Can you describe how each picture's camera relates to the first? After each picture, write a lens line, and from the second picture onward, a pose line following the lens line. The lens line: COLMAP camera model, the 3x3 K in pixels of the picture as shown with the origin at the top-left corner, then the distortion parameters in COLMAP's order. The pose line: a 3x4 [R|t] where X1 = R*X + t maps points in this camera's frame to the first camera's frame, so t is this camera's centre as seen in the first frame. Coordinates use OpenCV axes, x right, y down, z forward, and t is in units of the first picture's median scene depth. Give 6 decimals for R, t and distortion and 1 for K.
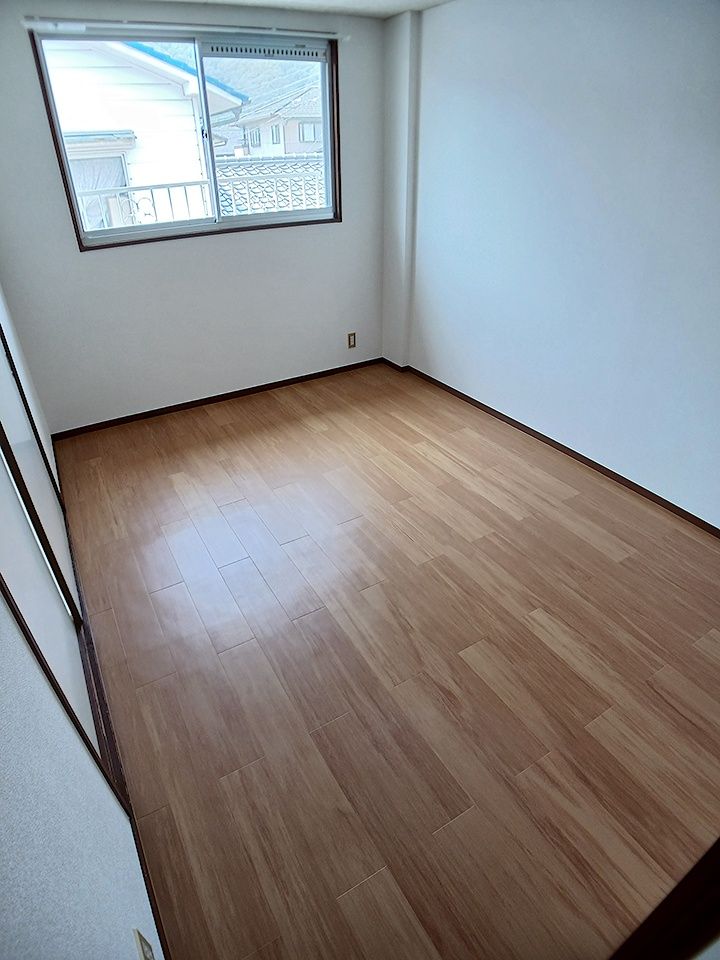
lens RADIAL K [[529.1, 0, 360.0], [0, 529.1, 480.0], [0, 0, 1]] dist [-0.106101, 0.025794]
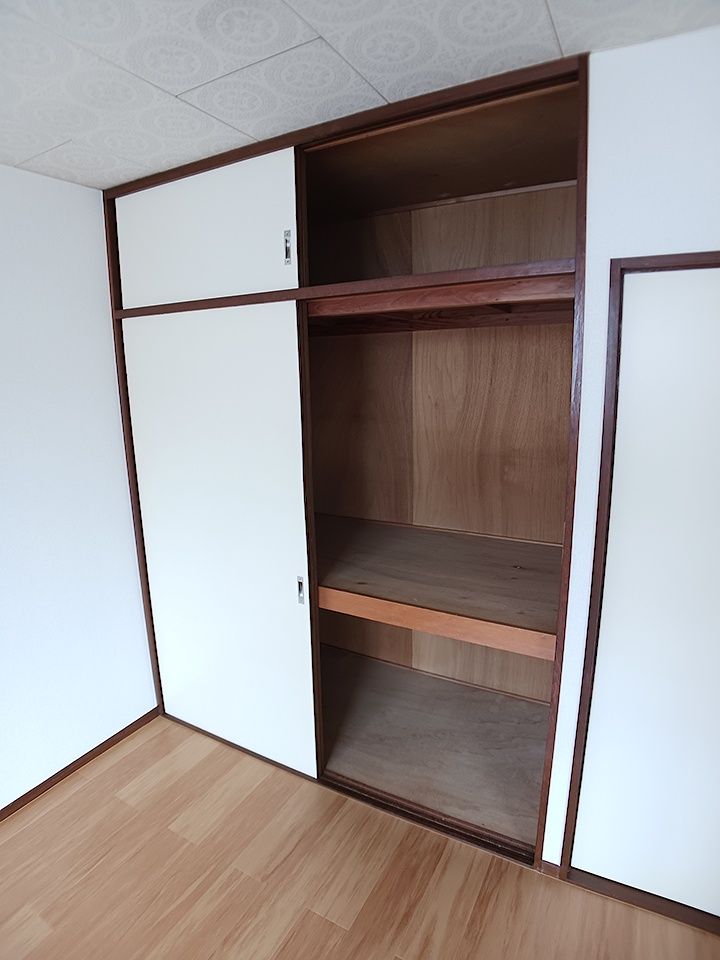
lens RADIAL K [[529.1, 0, 360.0], [0, 529.1, 480.0], [0, 0, 1]] dist [-0.106101, 0.025794]
pose [[-0.507182, -0.138673, 0.850609, -0.202935], [0.485881, 0.769160, 0.415105, -0.478684], [-0.711819, 0.623829, -0.322725, 0.746006]]
